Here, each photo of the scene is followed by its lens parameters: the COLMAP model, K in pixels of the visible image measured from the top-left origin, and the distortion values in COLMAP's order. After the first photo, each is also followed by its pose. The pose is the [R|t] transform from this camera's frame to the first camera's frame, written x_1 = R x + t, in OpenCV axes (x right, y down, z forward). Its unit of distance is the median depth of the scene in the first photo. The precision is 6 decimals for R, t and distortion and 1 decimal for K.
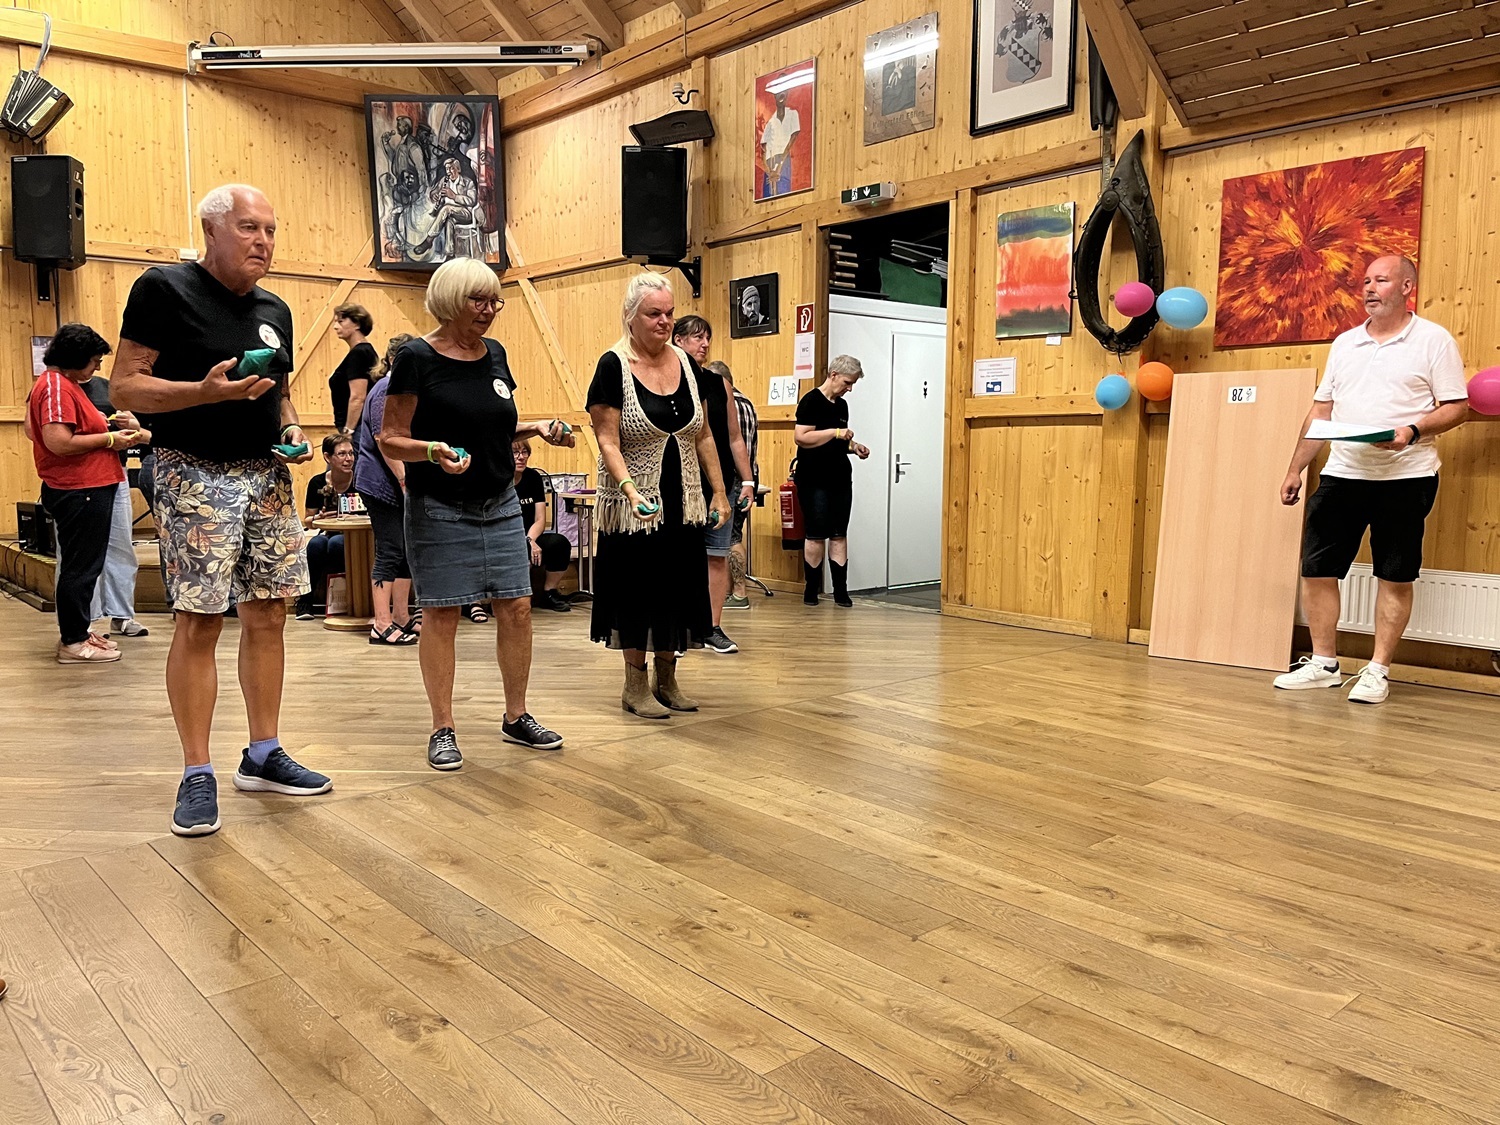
lens RADIAL K [[1135.9, 0, 745.8], [0, 1135.9, 572.4], [0, 0, 1]] dist [0.071526, -0.108941]
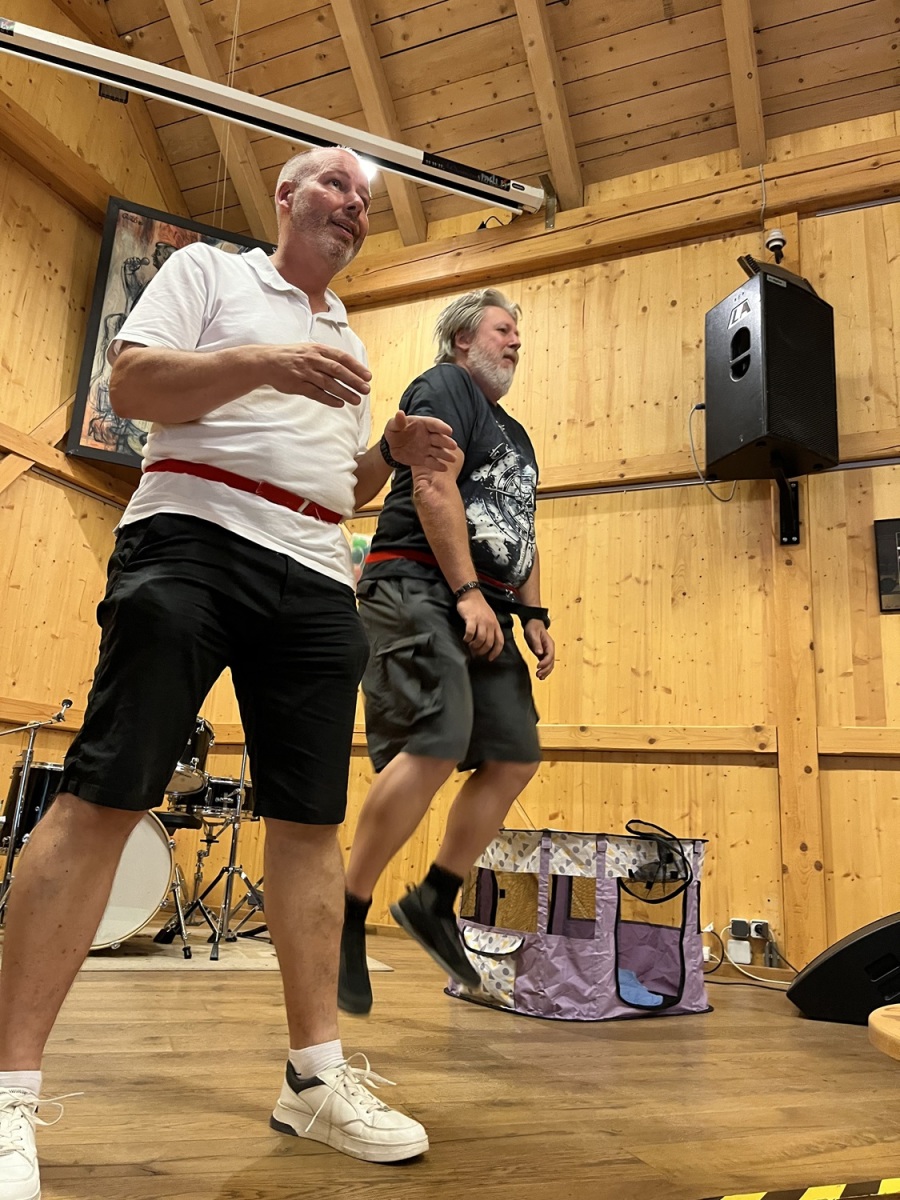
lens RADIAL K [[908.7, 0, 423.2], [0, 908.7, 600.8], [0, 0, 1]] dist [0.071526, -0.108941]
pose [[0.913008, 0.152678, 0.378293, -0.331216], [-0.014610, 0.938965, -0.343703, -0.037858], [-0.407680, 0.308277, 0.859513, 0.564717]]
